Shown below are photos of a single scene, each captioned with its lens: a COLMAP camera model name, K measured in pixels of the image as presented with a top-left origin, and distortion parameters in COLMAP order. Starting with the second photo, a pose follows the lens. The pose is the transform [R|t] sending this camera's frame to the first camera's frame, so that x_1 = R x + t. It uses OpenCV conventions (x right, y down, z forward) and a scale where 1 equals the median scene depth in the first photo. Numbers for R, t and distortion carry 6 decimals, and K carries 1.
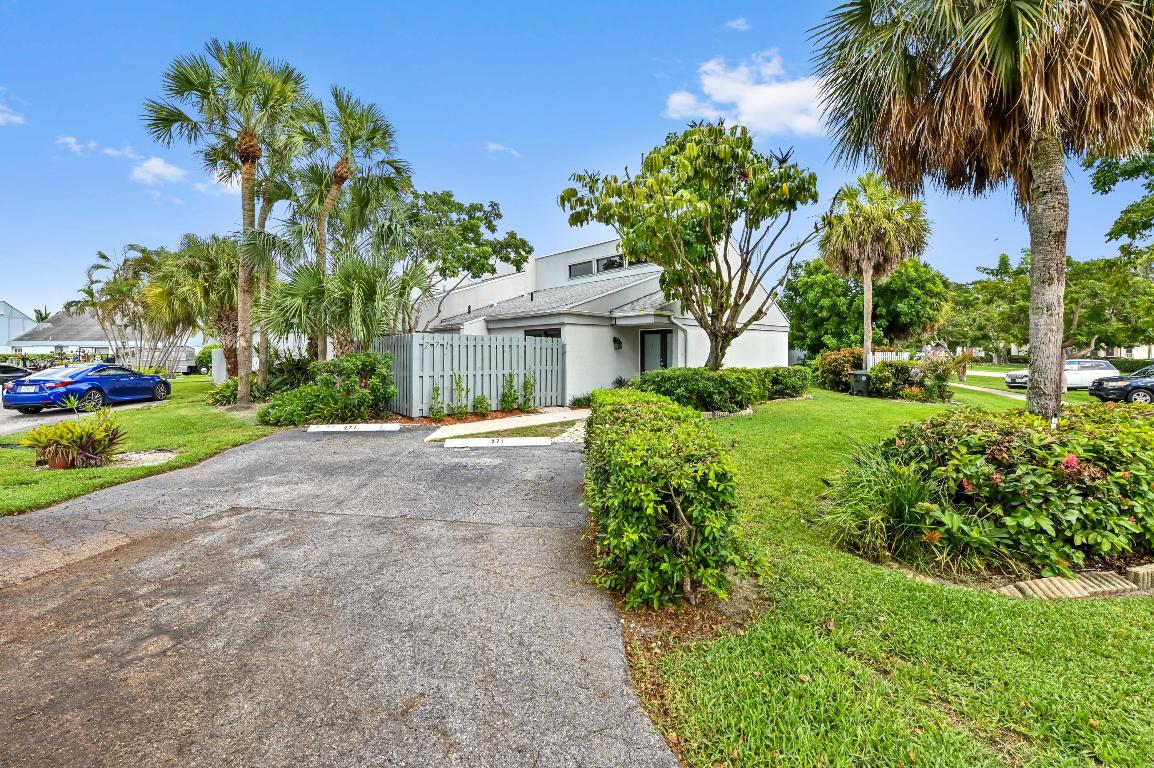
lens RADIAL K [[463.5, 0, 572.4], [0, 463.5, 343.3], [0, 0, 1]] dist [-0.009411, 0.000470]
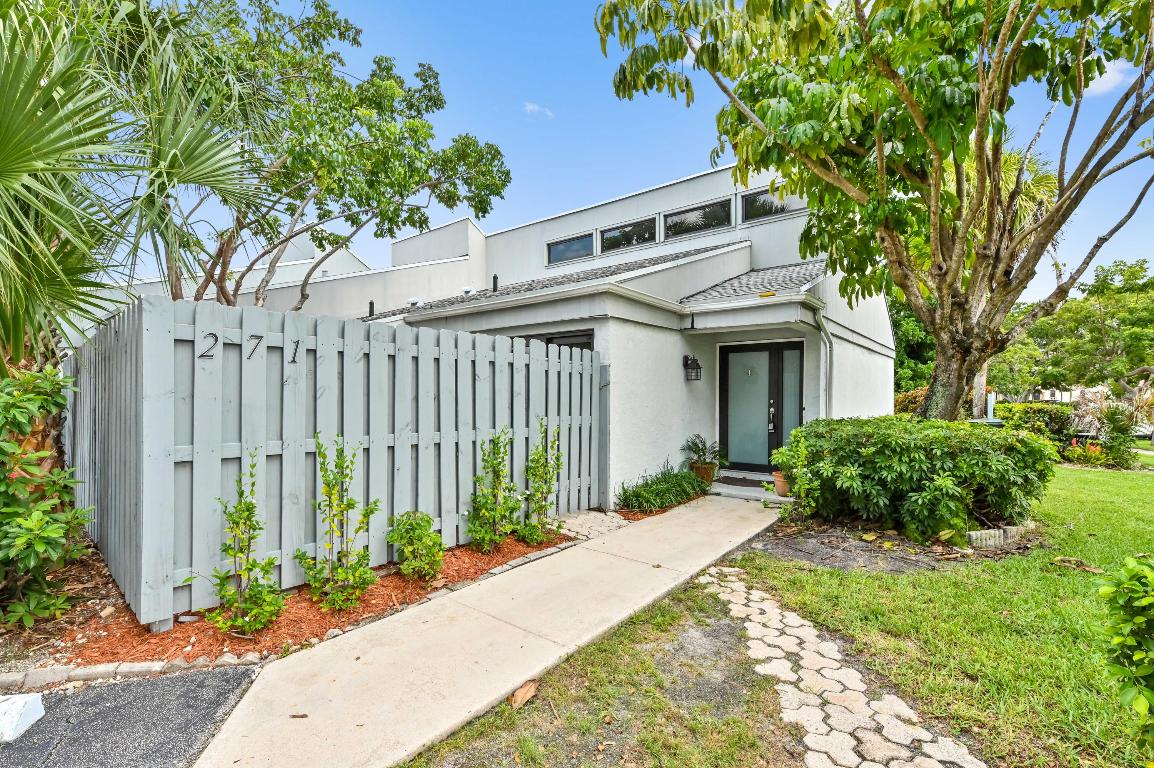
lens RADIAL K [[512.7, 0, 575.1], [0, 512.7, 391.3], [0, 0, 1]] dist [-0.008672, 0.000121]
pose [[0.987040, 0.002308, 0.160456, -0.120875], [-0.004378, 0.999912, 0.012546, 0.019996], [-0.160413, -0.013086, 0.986963, 0.534646]]
